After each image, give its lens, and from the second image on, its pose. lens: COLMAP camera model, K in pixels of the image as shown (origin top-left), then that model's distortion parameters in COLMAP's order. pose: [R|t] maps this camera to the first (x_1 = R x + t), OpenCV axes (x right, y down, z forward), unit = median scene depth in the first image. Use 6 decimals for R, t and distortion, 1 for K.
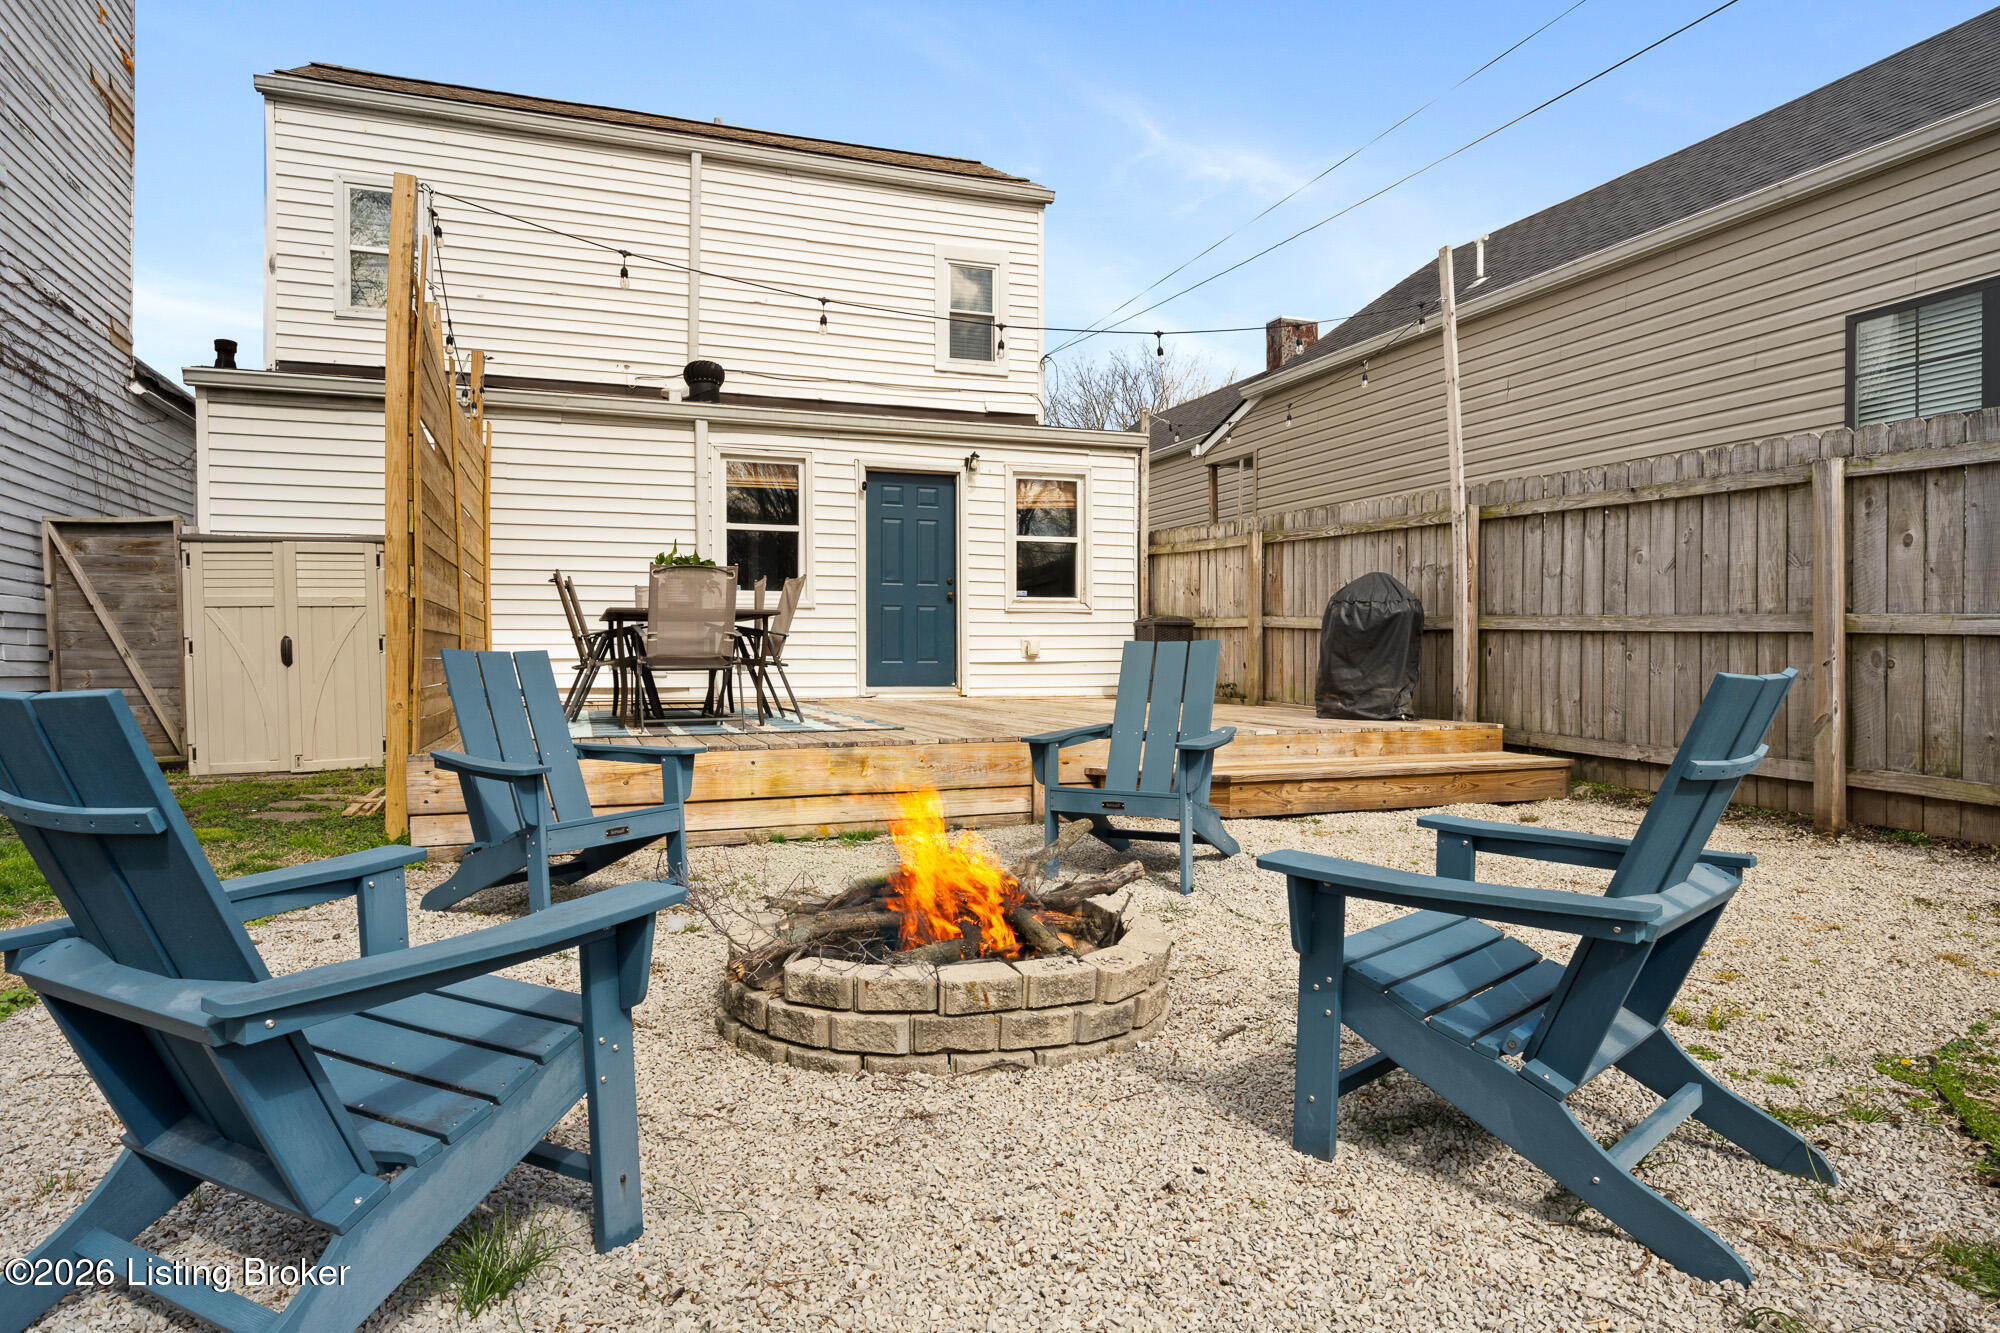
lens RADIAL K [[1181.9, 0, 996.6], [0, 1181.9, 660.7], [0, 0, 1]] dist [-0.002268, -0.001777]
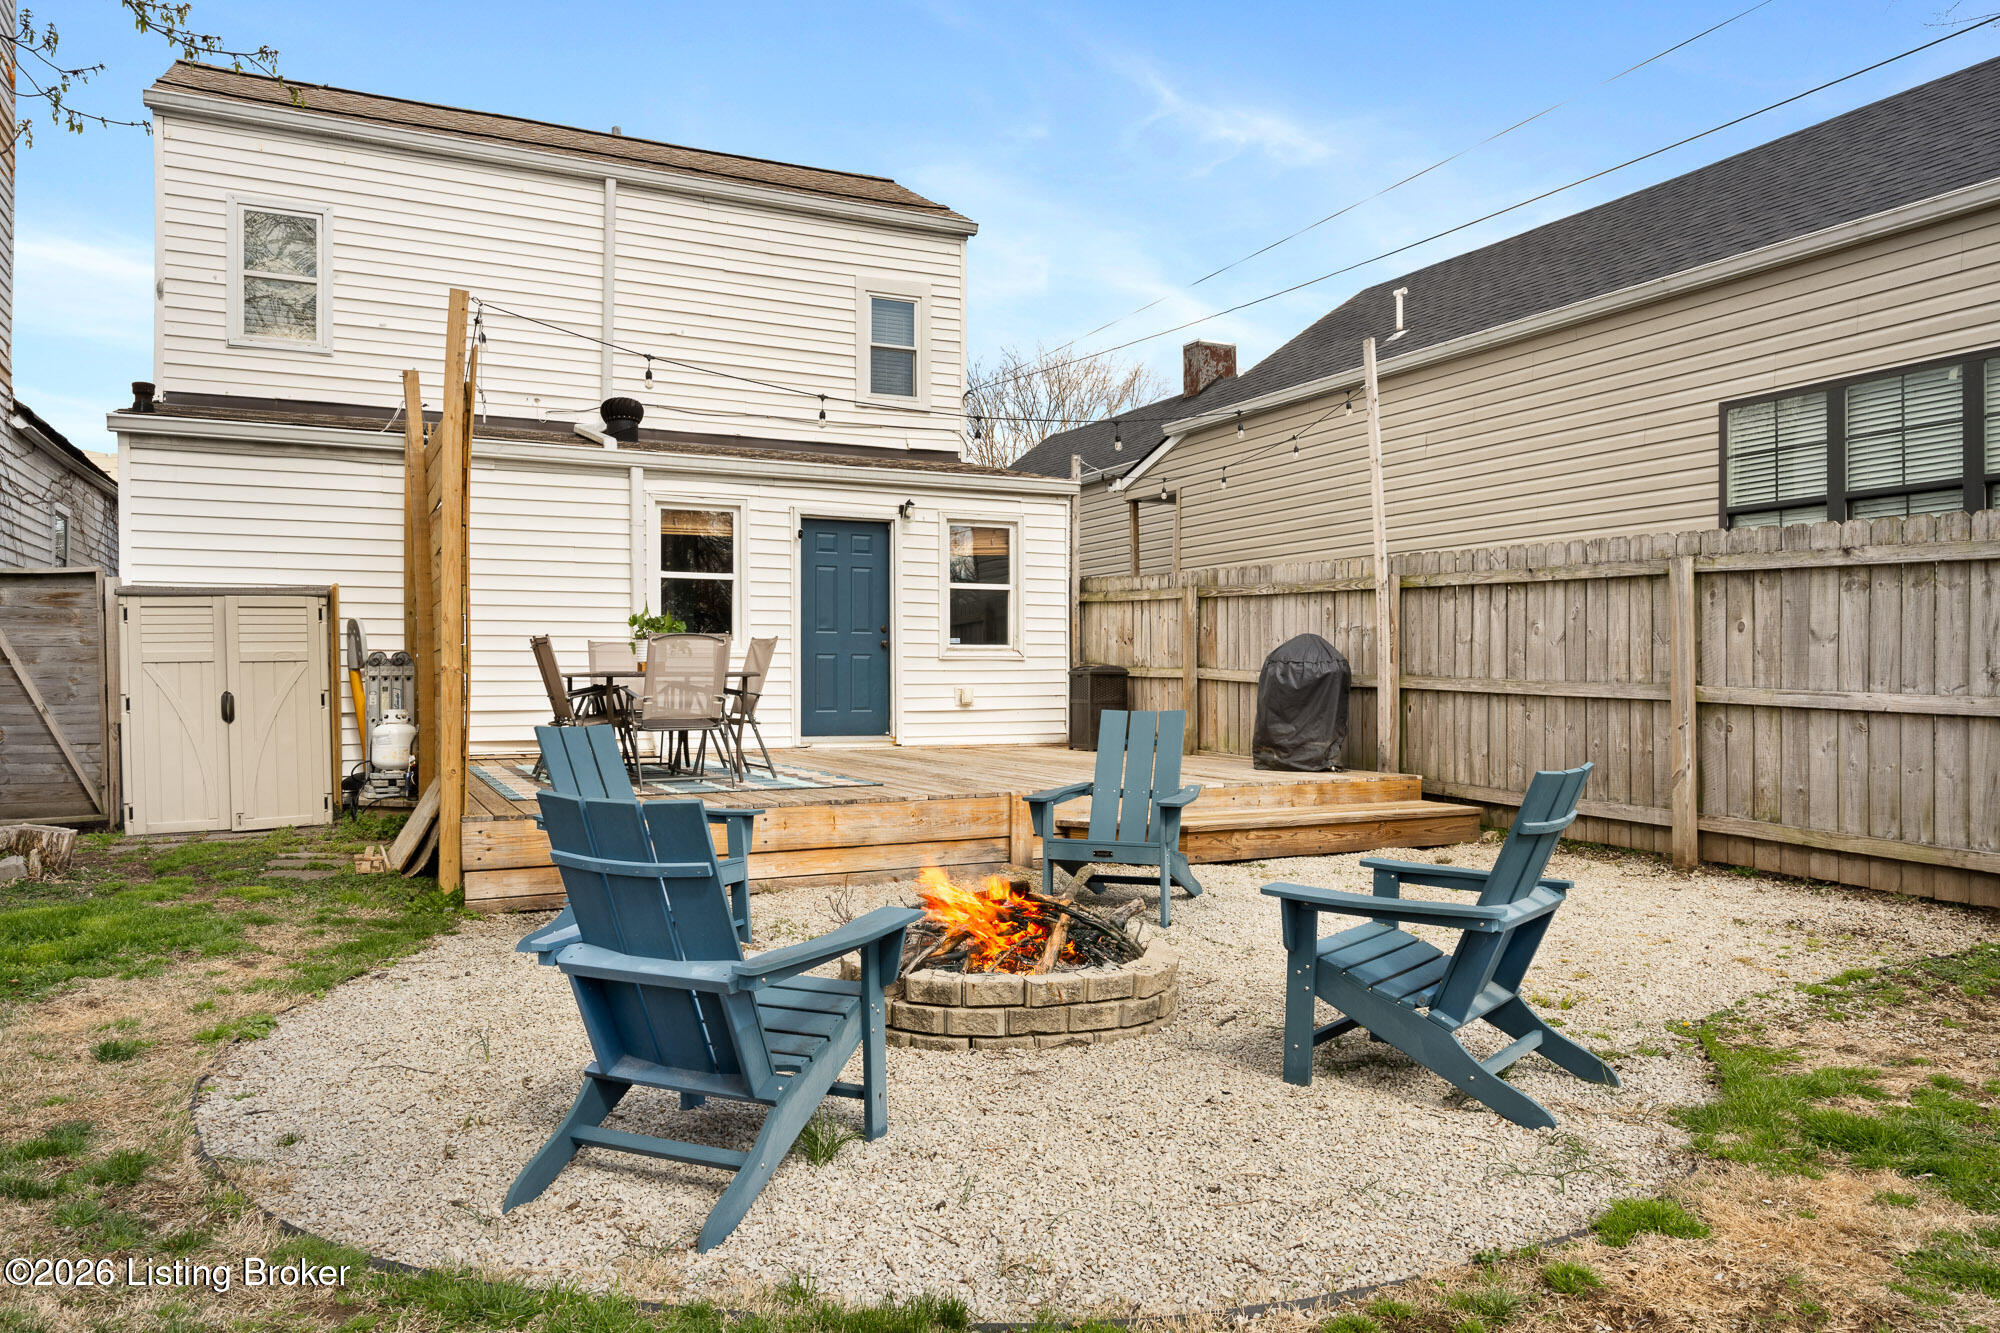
lens RADIAL K [[1337.9, 0, 1003.9], [0, 1337.9, 673.5], [0, 0, 1]] dist [-0.003910, -0.001262]
pose [[0.995005, 0.000490, 0.099827, -0.079491], [0.000773, 0.999920, -0.012612, -0.024667], [-0.099825, 0.012626, 0.994925, -0.193234]]
